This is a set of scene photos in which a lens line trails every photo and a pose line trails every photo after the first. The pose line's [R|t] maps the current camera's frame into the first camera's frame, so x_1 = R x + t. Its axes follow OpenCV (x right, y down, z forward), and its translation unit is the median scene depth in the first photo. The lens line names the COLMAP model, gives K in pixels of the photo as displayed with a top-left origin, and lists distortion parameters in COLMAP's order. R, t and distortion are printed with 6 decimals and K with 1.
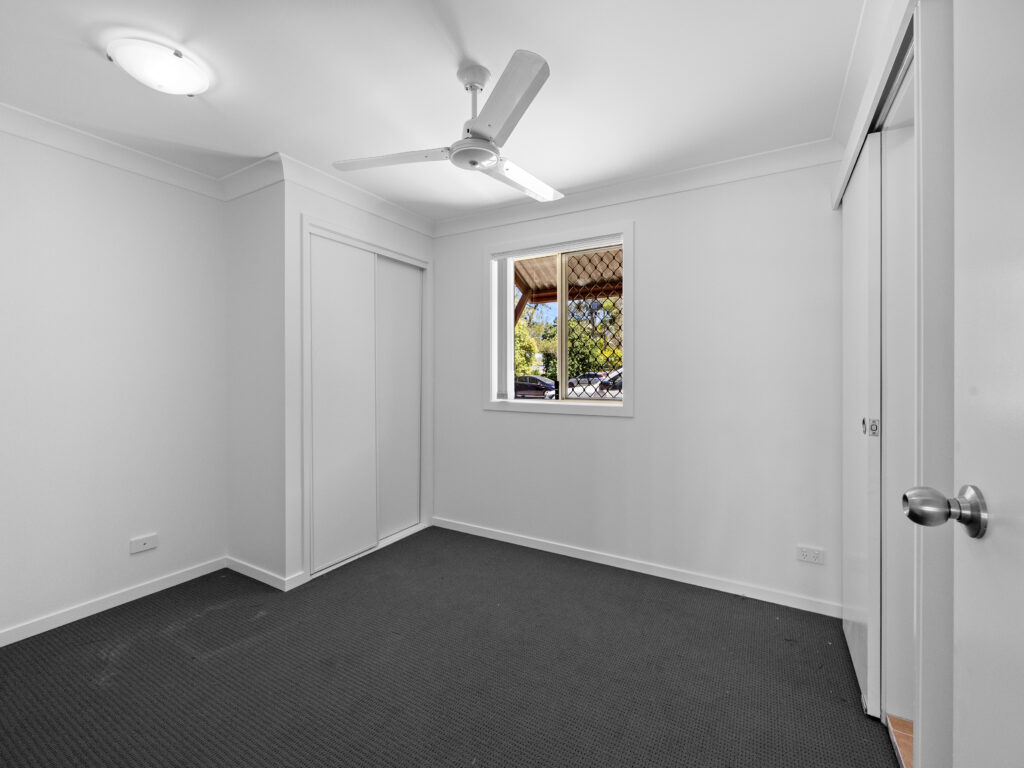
lens RADIAL K [[441.5, 0, 509.6], [0, 441.5, 381.4], [0, 0, 1]] dist [0.001778, 0.000843]
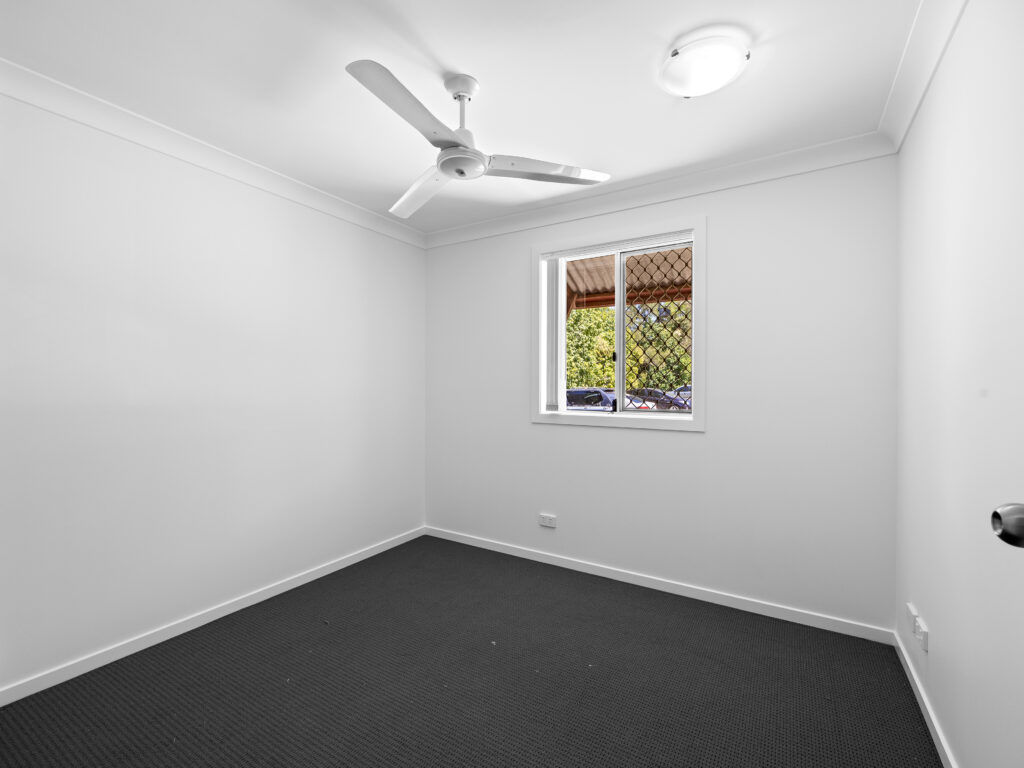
lens RADIAL K [[440.6, 0, 509.7], [0, 440.6, 397.8], [0, 0, 1]] dist [-0.000031, -0.000467]
pose [[0.999890, -0.000855, 0.014795, -0.124226], [0.000646, 0.999900, 0.014135, -0.001068], [-0.014806, -0.014124, 0.999791, 0.081326]]
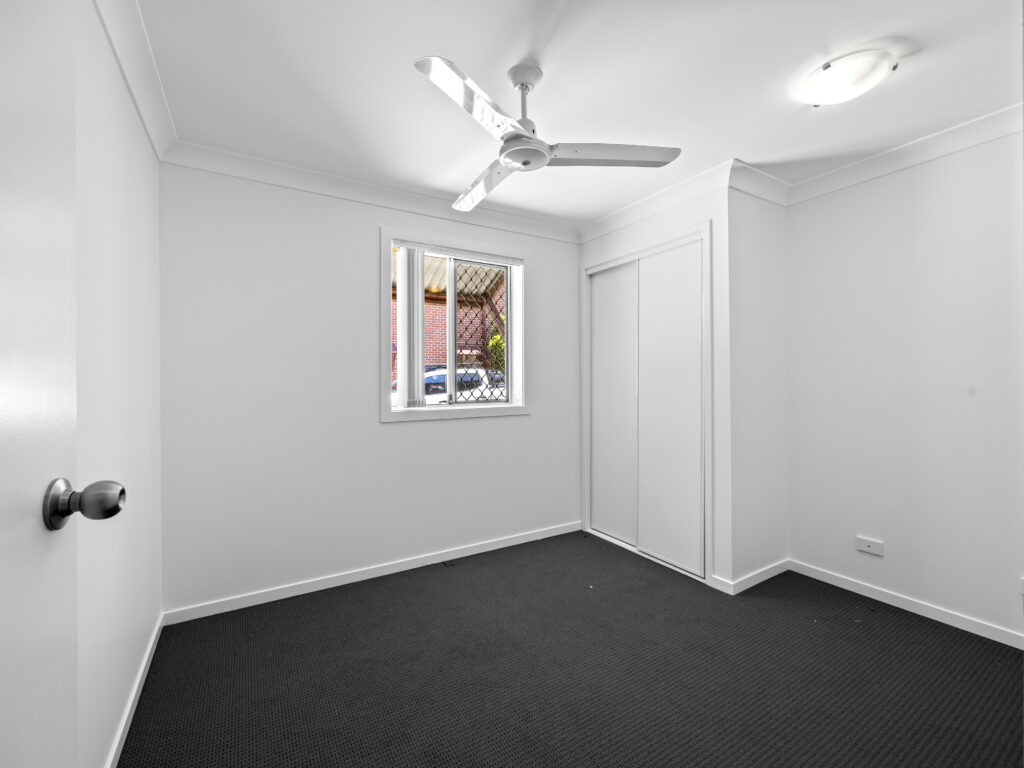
lens RADIAL K [[441.5, 0, 509.6], [0, 441.5, 381.4], [0, 0, 1]] dist [0.001778, 0.000843]
pose [[0.465201, -0.010507, 0.885143, -0.715075], [0.016277, 0.999862, 0.003315, -0.012117], [-0.885055, 0.012865, 0.465308, 0.421709]]
